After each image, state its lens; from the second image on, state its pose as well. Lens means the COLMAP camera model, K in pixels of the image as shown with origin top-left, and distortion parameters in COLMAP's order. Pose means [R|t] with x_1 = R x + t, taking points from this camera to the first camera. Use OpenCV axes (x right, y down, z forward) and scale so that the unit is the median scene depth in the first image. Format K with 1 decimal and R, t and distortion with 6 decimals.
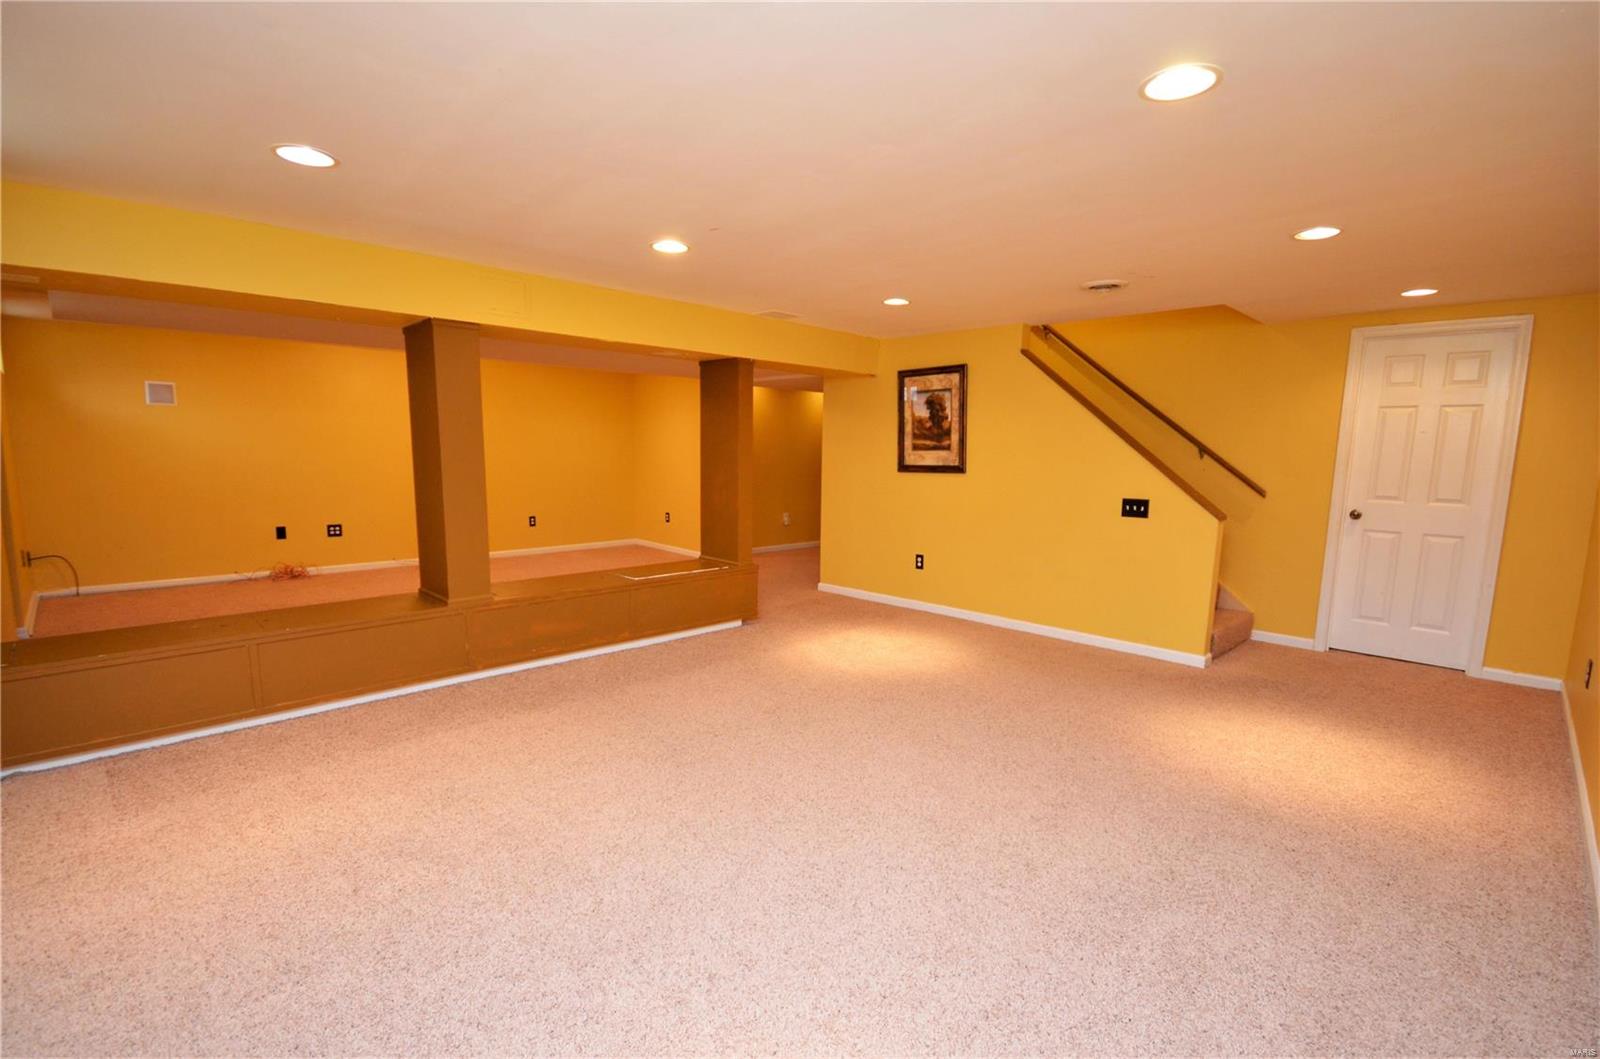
lens RADIAL K [[724.7, 0, 804.3], [0, 724.7, 552.8], [0, 0, 1]] dist [0.002953, -0.000074]
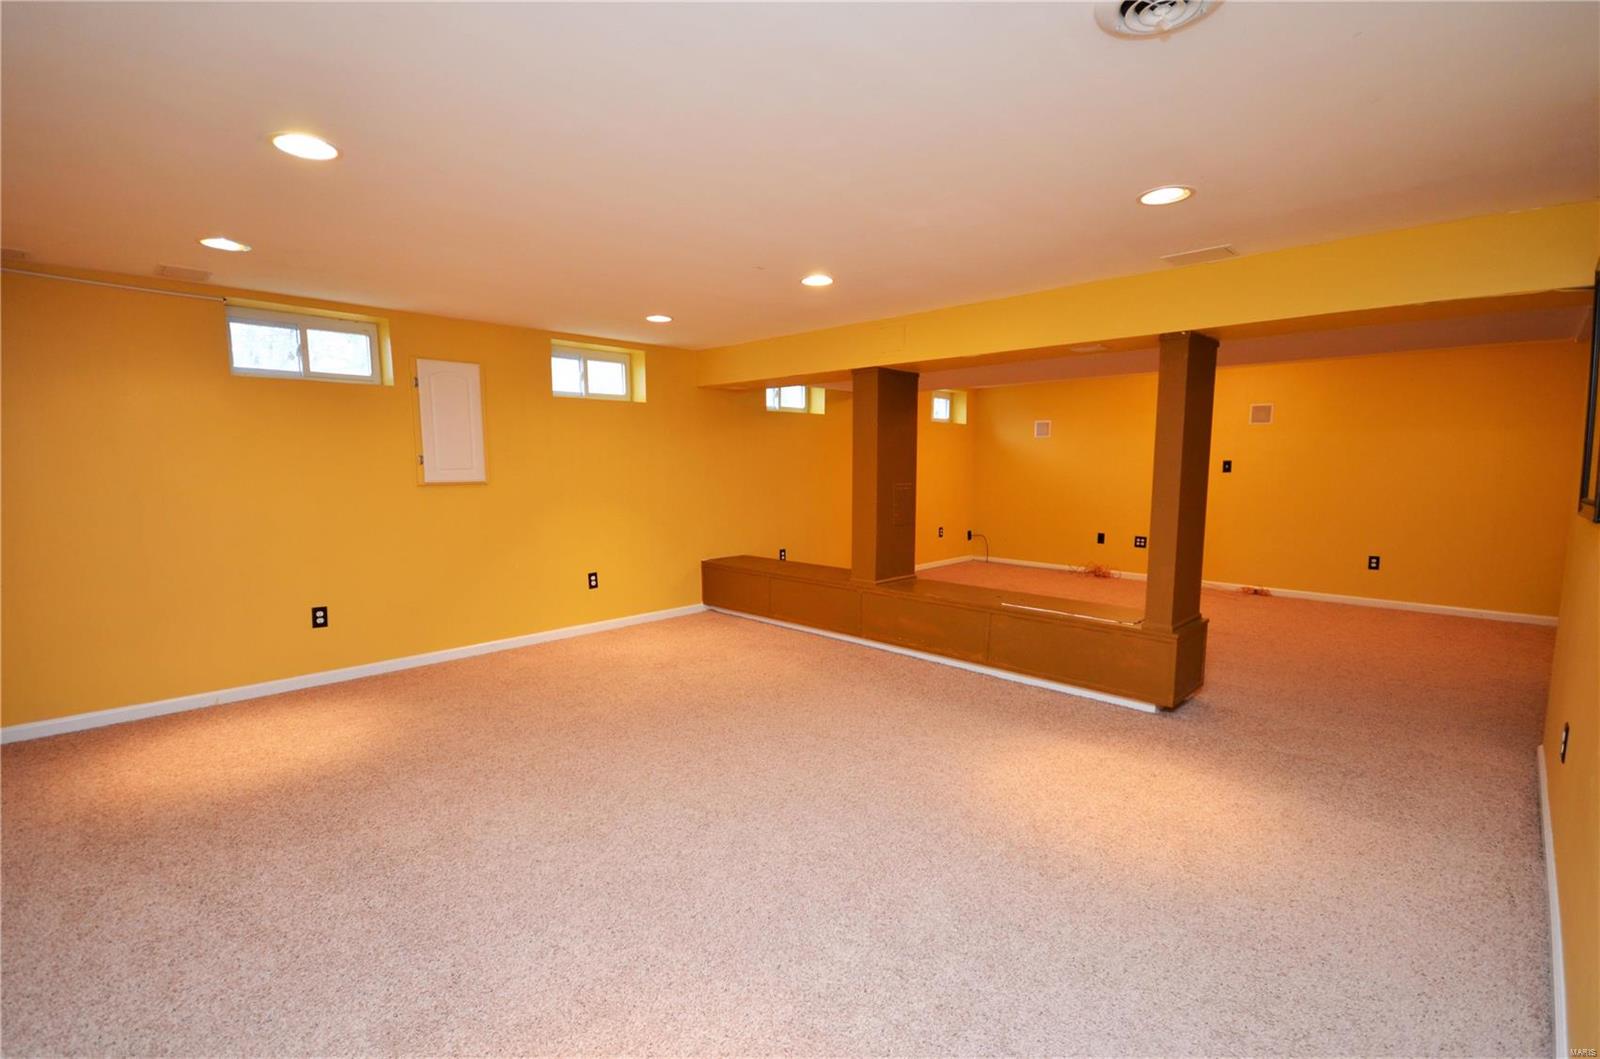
lens RADIAL K [[724.7, 0, 804.3], [0, 724.7, 552.8], [0, 0, 1]] dist [0.002953, -0.000074]
pose [[-0.005575, 0.108134, -0.994121, 0.535745], [-0.142569, 0.983895, 0.107821, -0.071595], [0.989769, 0.142332, 0.009931, 0.578112]]
